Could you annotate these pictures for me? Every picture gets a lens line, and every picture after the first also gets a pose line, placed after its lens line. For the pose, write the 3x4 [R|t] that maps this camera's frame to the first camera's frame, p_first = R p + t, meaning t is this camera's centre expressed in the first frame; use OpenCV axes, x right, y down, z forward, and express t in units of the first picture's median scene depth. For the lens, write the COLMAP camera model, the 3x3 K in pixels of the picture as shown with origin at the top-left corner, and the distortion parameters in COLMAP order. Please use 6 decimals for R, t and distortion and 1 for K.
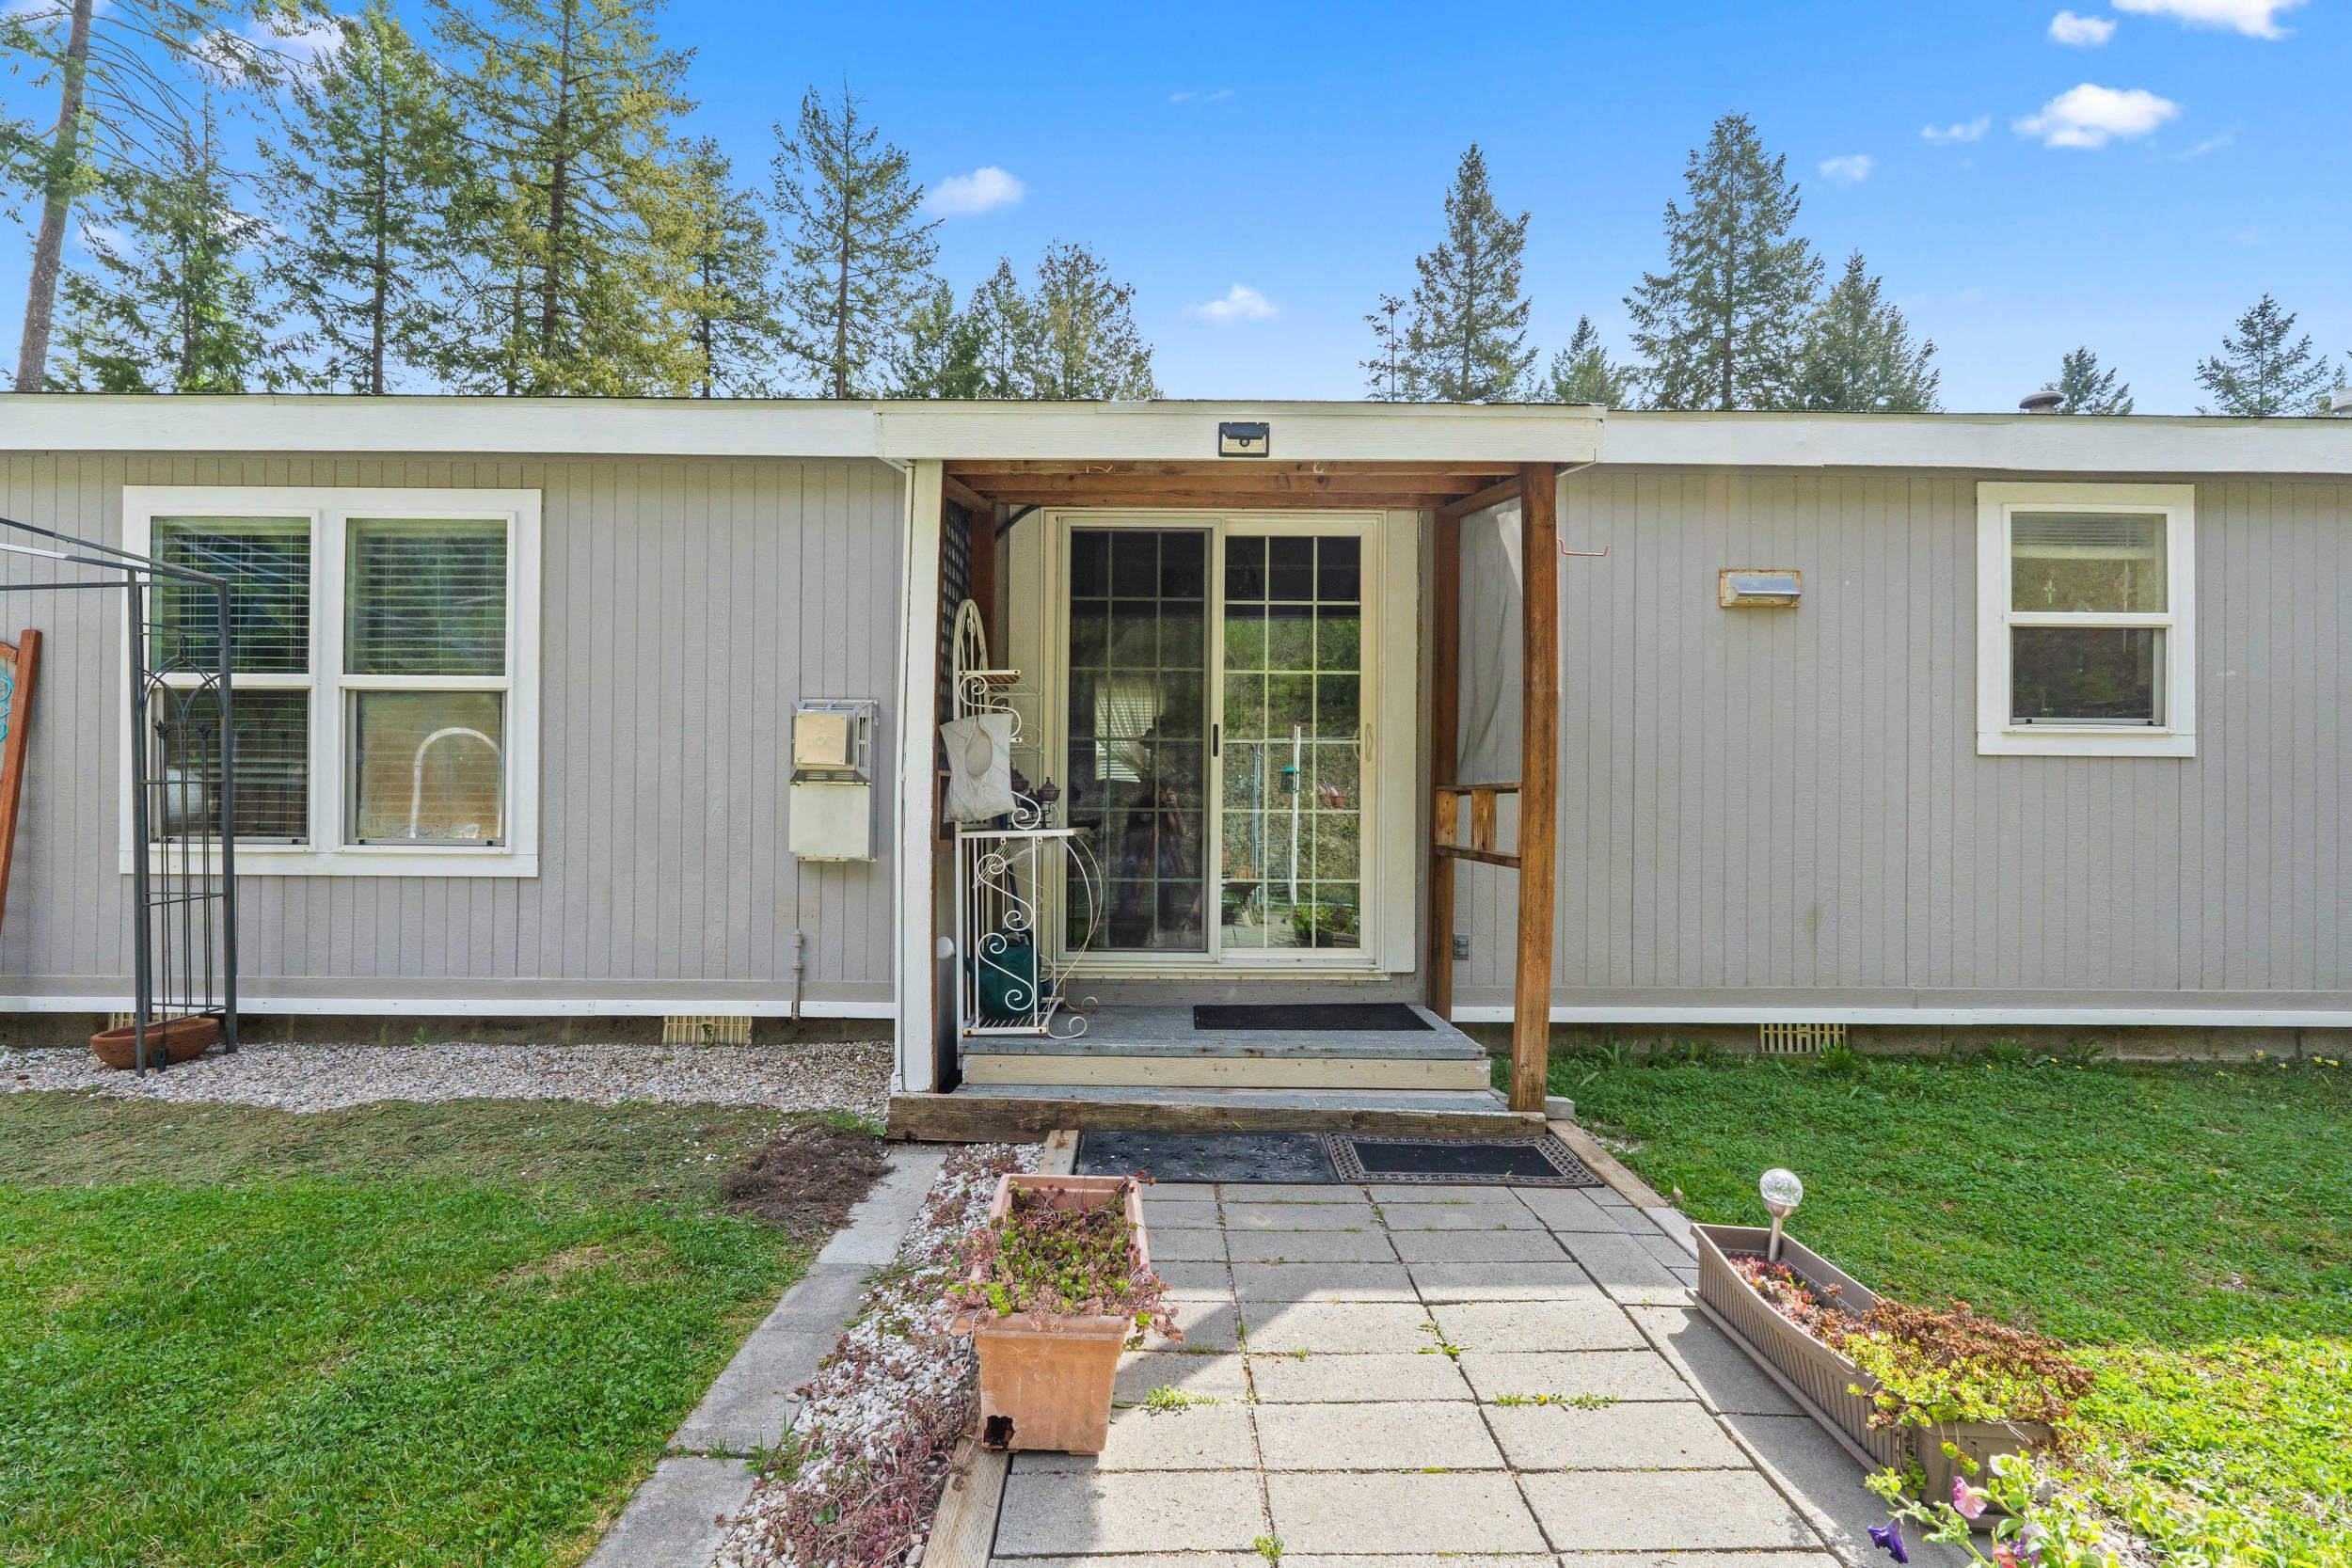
lens RADIAL K [[1095.5, 0, 1171.0], [0, 1095.5, 780.5], [0, 0, 1]] dist [-0.001643, 0.000097]
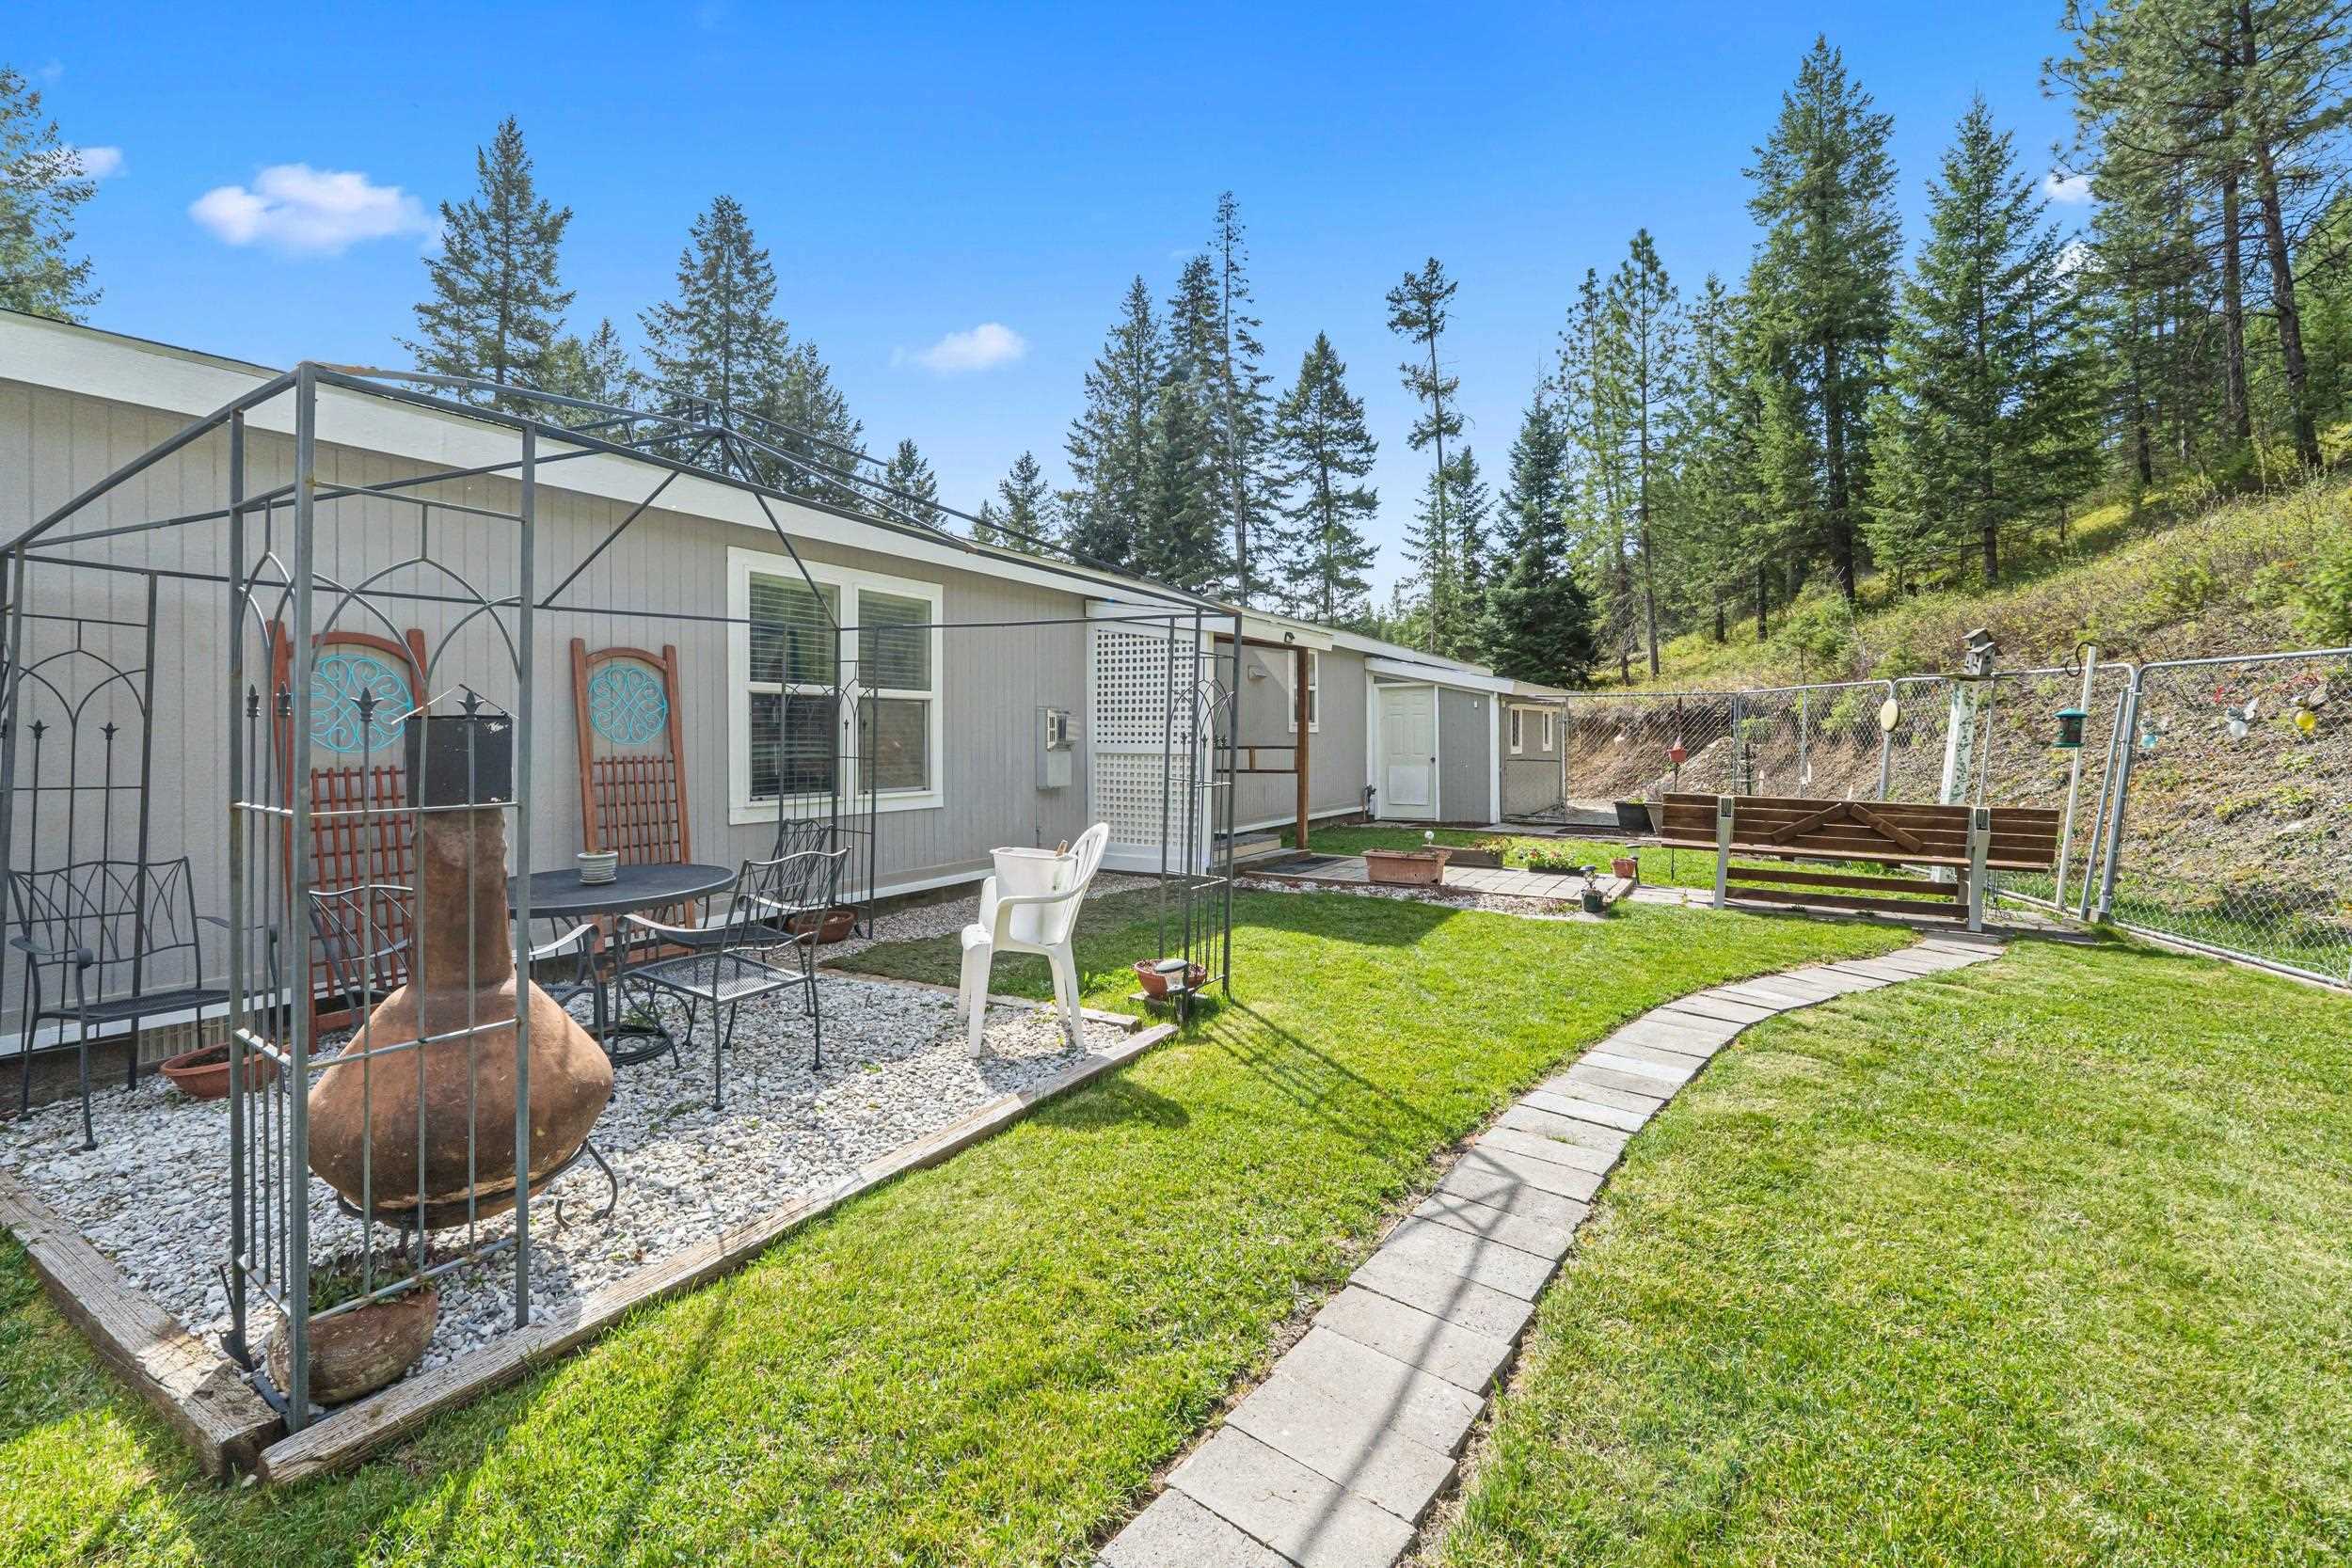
lens RADIAL K [[986.9, 0, 1165.5], [0, 986.9, 725.6], [0, 0, 1]] dist [-0.013334, 0.000472]
pose [[0.540499, 0.001888, 0.841342, -1.708136], [0.004409, 0.999977, -0.005077, -0.032073], [-0.841333, 0.006454, 0.540479, -0.147721]]
